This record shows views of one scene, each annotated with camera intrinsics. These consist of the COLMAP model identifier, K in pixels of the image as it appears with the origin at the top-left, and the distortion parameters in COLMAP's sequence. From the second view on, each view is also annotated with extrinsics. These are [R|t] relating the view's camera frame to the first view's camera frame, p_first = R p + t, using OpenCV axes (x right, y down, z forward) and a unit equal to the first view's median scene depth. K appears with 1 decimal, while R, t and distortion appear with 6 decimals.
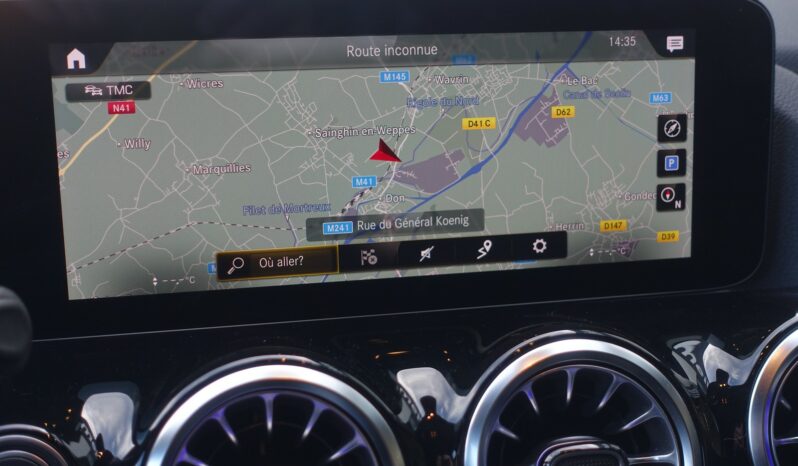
lens RADIAL K [[1118.1, 0, 404.4], [0, 1118.1, 226.4], [0, 0, 1]] dist [-0.034303, 0.000000]
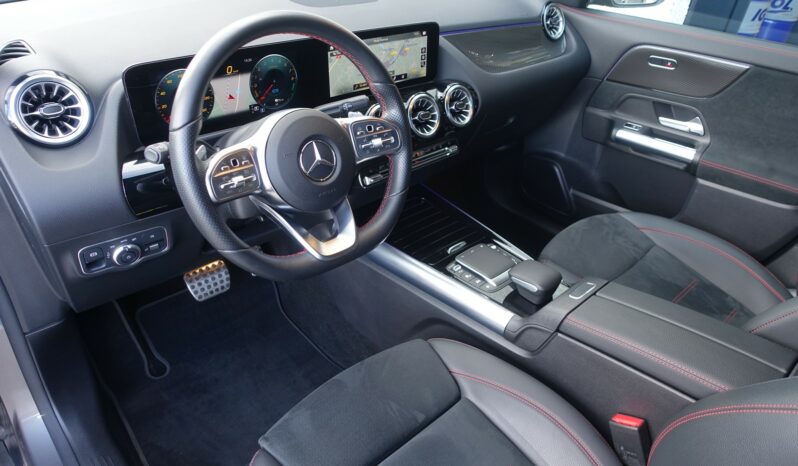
lens RADIAL K [[556.9, 0, 403.2], [0, 556.9, 224.6], [0, 0, 1]] dist [-0.003222, 0.014565]
pose [[0.864520, -0.213014, 0.455225, -1.267612], [0.055430, 0.940628, 0.334882, -0.213209], [-0.499532, -0.264279, 0.825000, -1.370637]]
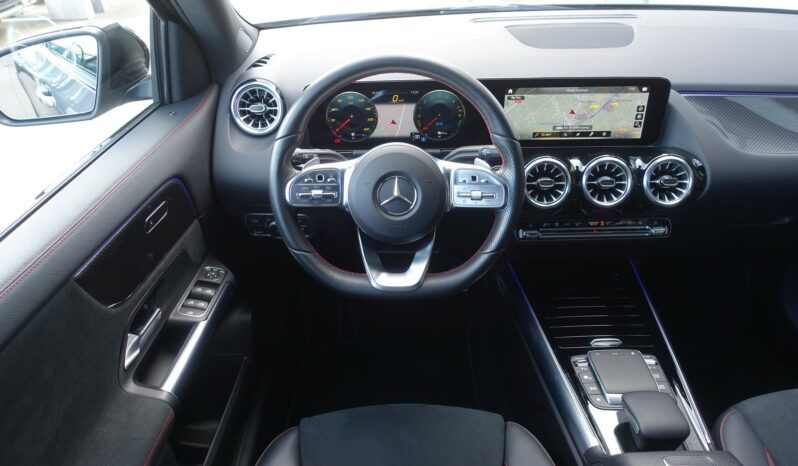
lens RADIAL K [[556.9, 0, 397.3], [0, 556.9, 228.3], [0, 0, 1]] dist [-0.003222, 0.014565]
pose [[0.975621, 0.106124, -0.192096, -0.235738], [-0.043182, 0.951025, 0.306084, -0.290352], [0.215171, -0.290327, 0.932423, -1.470201]]
